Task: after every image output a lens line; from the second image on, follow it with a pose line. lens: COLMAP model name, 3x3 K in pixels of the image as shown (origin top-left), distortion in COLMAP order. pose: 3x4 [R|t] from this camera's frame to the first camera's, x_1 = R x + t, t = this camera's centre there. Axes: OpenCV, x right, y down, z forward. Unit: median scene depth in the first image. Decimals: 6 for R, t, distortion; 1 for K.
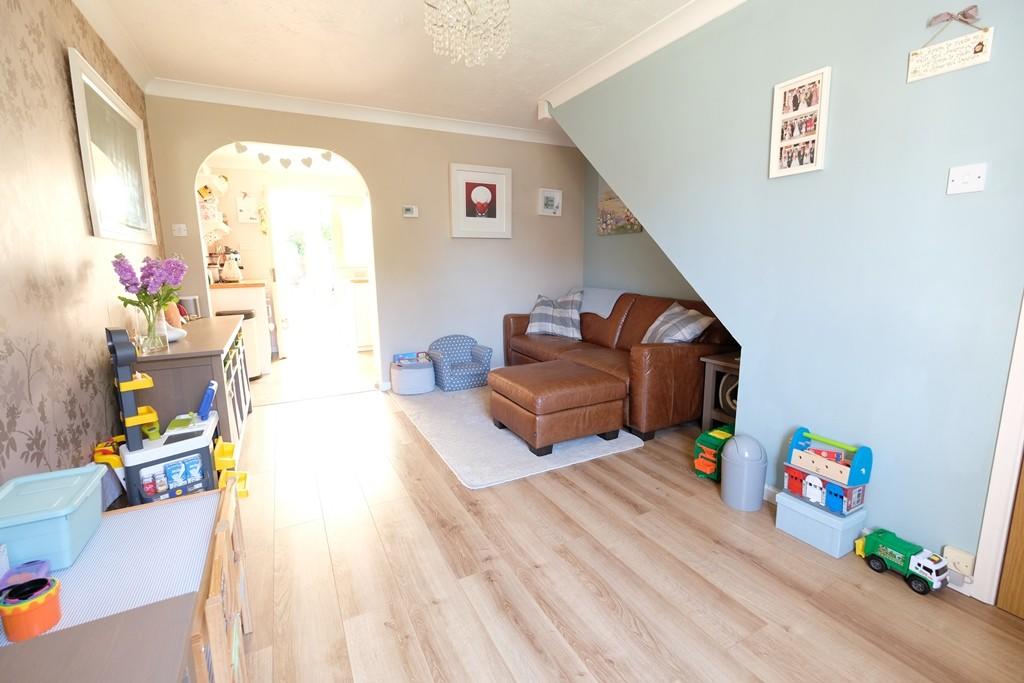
lens RADIAL K [[443.8, 0, 511.0], [0, 443.8, 338.4], [0, 0, 1]] dist [-0.005155, 0.000189]
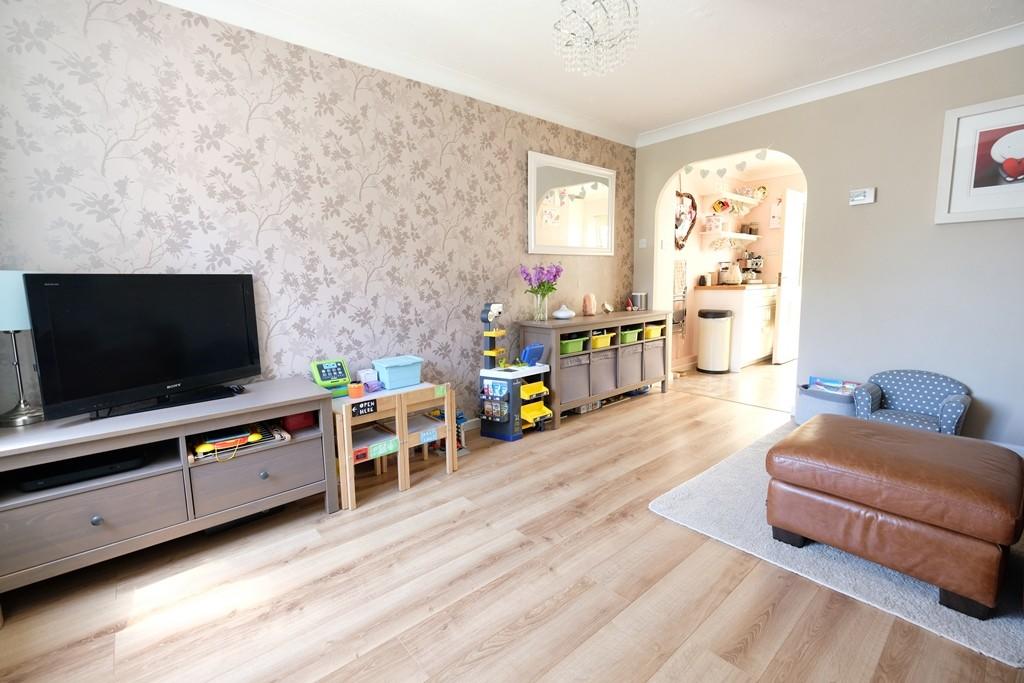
lens RADIAL K [[443.8, 0, 510.6], [0, 443.8, 335.8], [0, 0, 1]] dist [-0.005155, 0.000189]
pose [[0.227615, 0.133308, -0.964583, 0.839741], [-0.150864, 0.983451, 0.100316, -0.075682], [0.961993, 0.122688, 0.243960, 0.551809]]
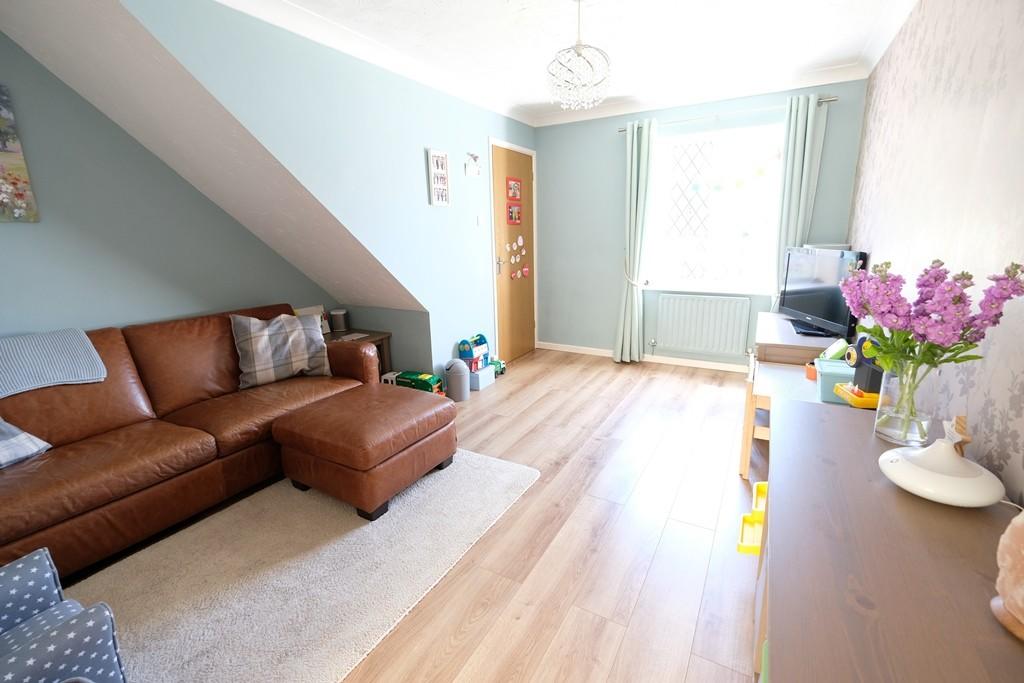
lens RADIAL K [[443.8, 0, 517.3], [0, 443.8, 338.6], [0, 0, 1]] dist [-0.005155, 0.000189]
pose [[-0.547729, -0.171996, 0.818786, -1.077731], [0.170873, 0.935017, 0.310718, -0.374561], [-0.819021, 0.310097, -0.482747, 1.783194]]
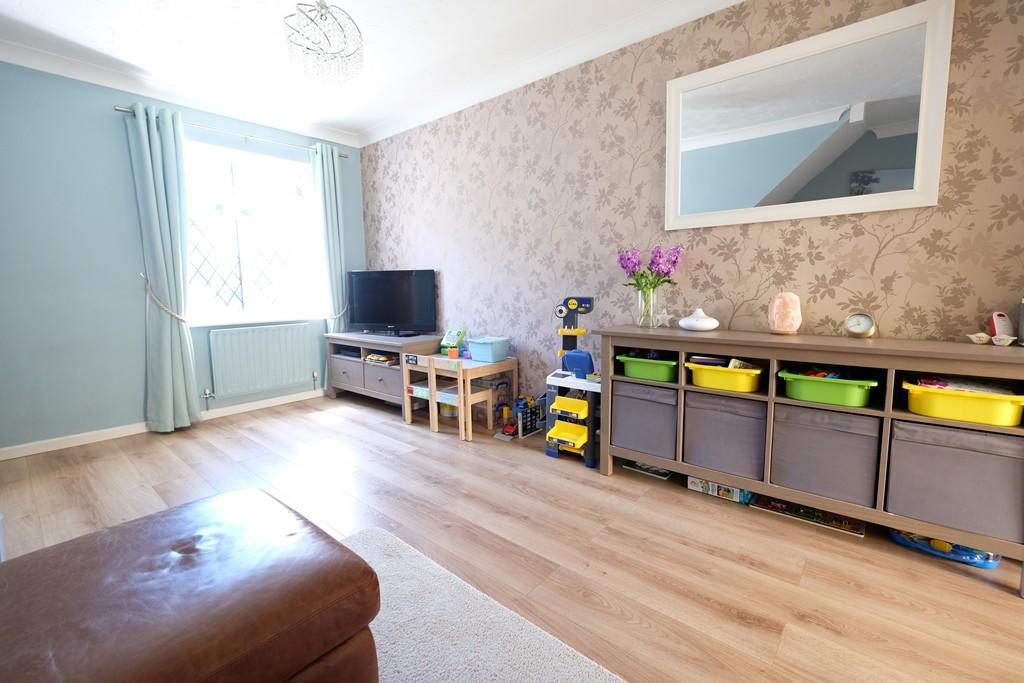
lens RADIAL K [[443.8, 0, 511.4], [0, 443.8, 337.0], [0, 0, 1]] dist [-0.005155, 0.000189]
pose [[-0.927563, 0.069007, -0.367239, -0.061639], [-0.037765, 0.960455, 0.275863, -0.281427], [0.371753, 0.269749, -0.888276, 2.098803]]
